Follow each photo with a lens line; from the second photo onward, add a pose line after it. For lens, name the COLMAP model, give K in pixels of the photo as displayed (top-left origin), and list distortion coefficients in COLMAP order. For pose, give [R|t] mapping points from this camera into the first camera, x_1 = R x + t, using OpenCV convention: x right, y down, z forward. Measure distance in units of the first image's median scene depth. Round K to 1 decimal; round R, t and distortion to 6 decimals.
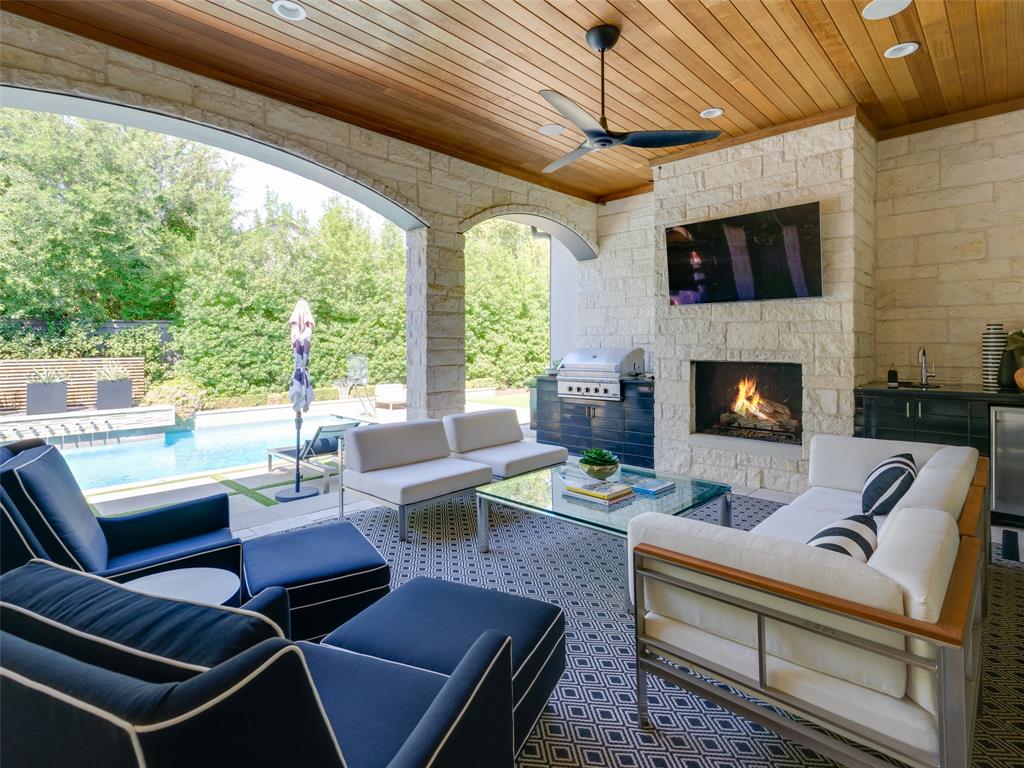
lens RADIAL K [[514.2, 0, 514.9], [0, 514.2, 353.9], [0, 0, 1]] dist [-0.005522, 0.001277]
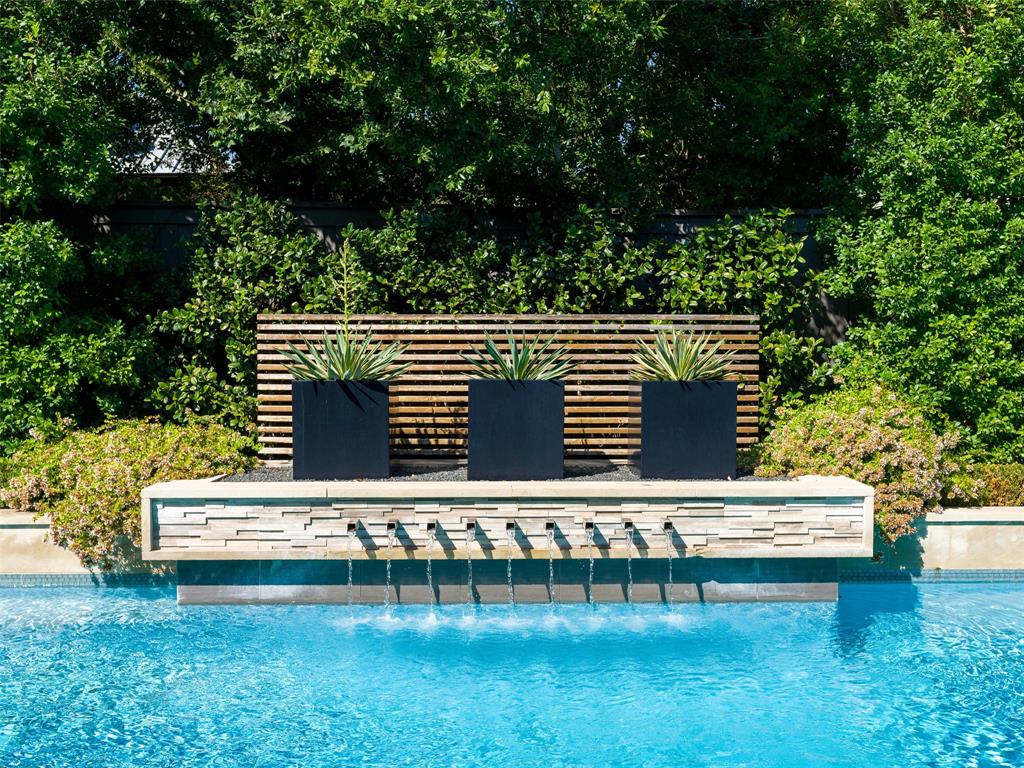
lens RADIAL K [[1026.9, 0, 512.8], [0, 1026.9, 382.3], [0, 0, 1]] dist [-0.013016, 0.000000]
pose [[0.714855, 0.020469, -0.698973, -0.689864], [-0.016861, 0.999785, 0.012033, 0.072846], [0.699069, 0.003184, 0.715047, 0.795448]]
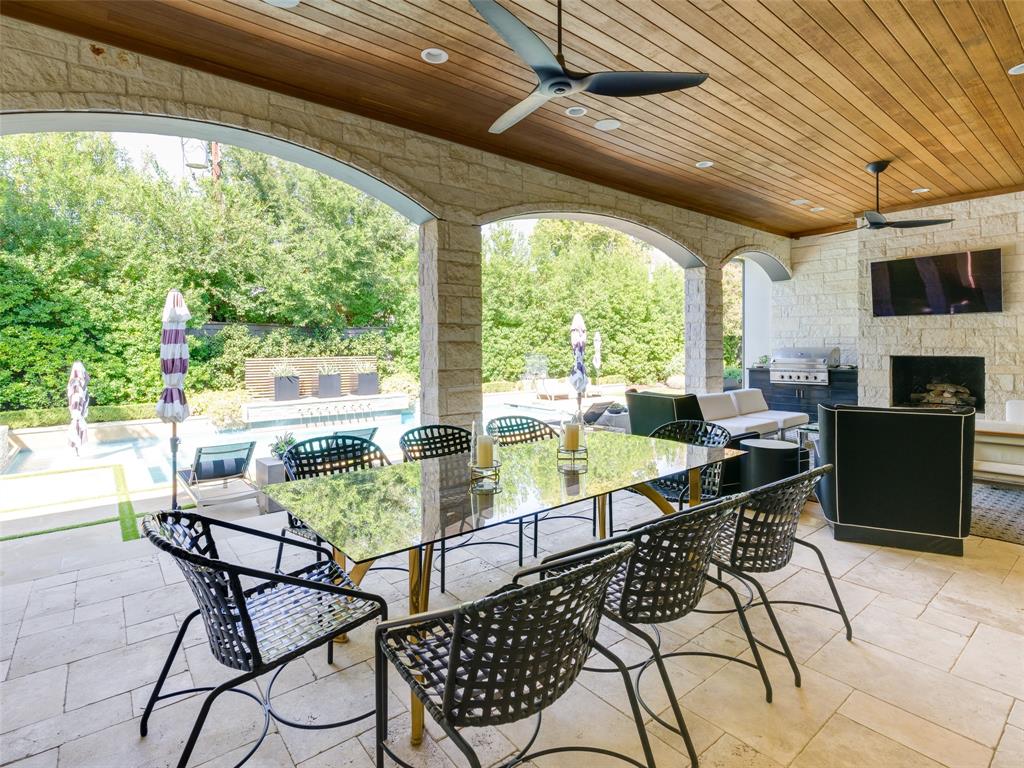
lens RADIAL K [[514.2, 0, 515.2], [0, 514.2, 356.5], [0, 0, 1]] dist [-0.005522, 0.001277]
pose [[0.992830, -0.000552, -0.119534, -0.388878], [0.000890, 0.999996, 0.002777, 0.007858], [0.119532, -0.002864, 0.992826, -0.399870]]
